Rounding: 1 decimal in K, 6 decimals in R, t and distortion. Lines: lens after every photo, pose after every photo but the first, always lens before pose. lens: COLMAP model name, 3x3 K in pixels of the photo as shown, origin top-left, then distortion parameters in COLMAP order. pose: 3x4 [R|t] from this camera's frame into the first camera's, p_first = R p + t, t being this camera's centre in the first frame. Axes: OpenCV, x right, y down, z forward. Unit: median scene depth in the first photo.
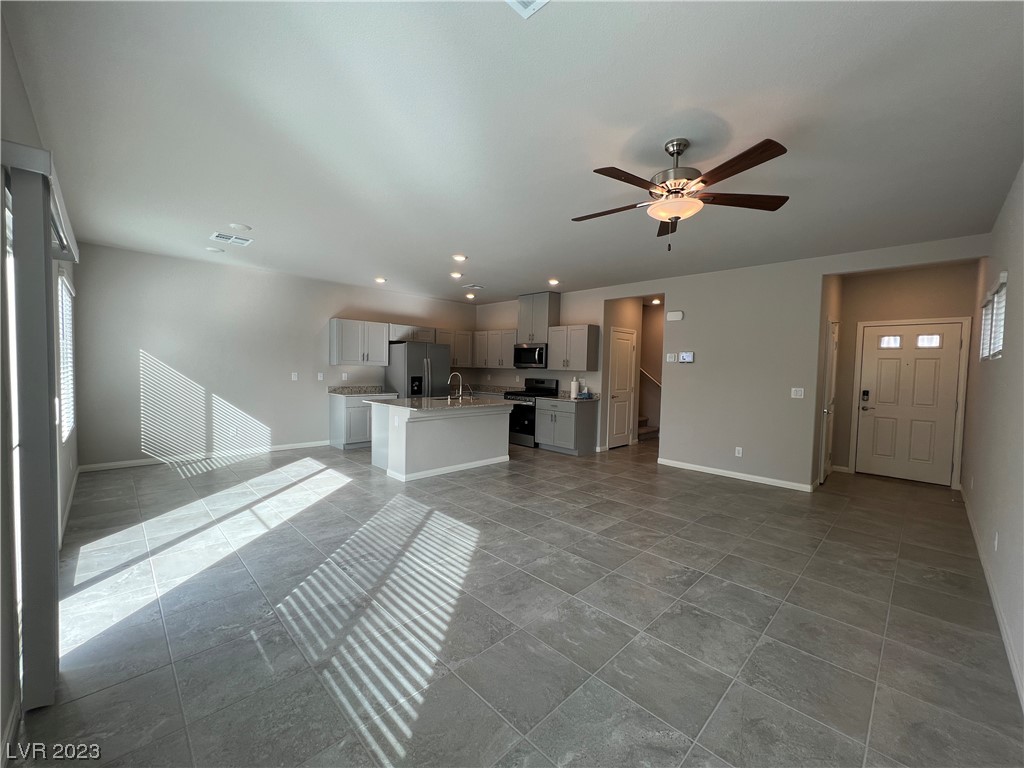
lens RADIAL K [[412.4, 0, 510.5], [0, 412.4, 385.7], [0, 0, 1]] dist [-0.000668, -0.000049]
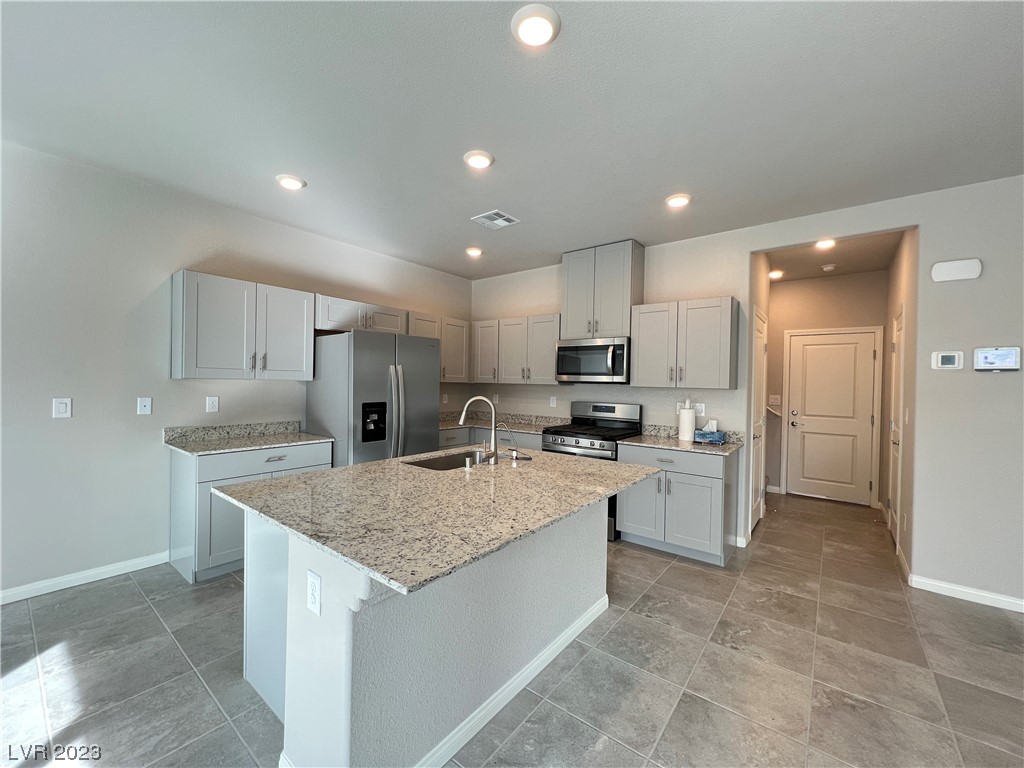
lens RADIAL K [[408.3, 0, 505.9], [0, 408.3, 385.8], [0, 0, 1]] dist [-0.000661, -0.000083]
pose [[0.993289, -0.005395, 0.115532, -0.129490], [0.009186, 0.999436, -0.032311, -0.024925], [-0.115293, 0.033155, 0.992778, 0.508919]]
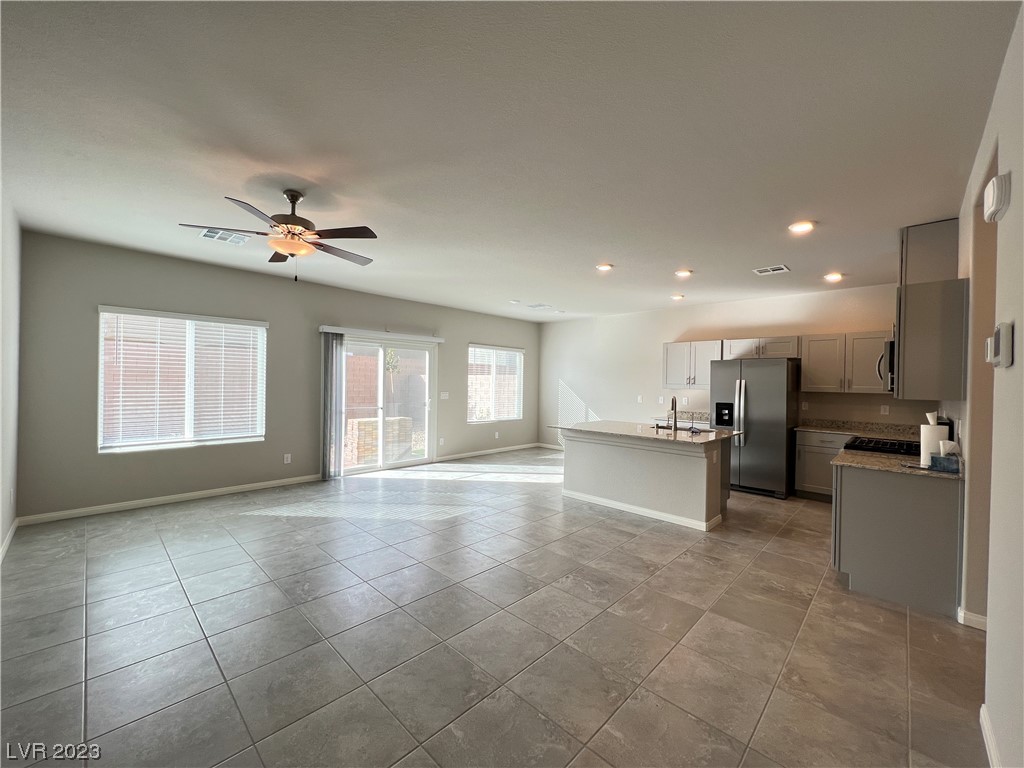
lens RADIAL K [[412.4, 0, 510.5], [0, 412.4, 385.7], [0, 0, 1]] dist [-0.000668, -0.000049]
pose [[0.015747, -0.017806, -0.999717, 0.555530], [-0.063344, 0.997815, -0.018770, -0.014130], [0.997867, 0.063622, 0.014585, 0.570822]]
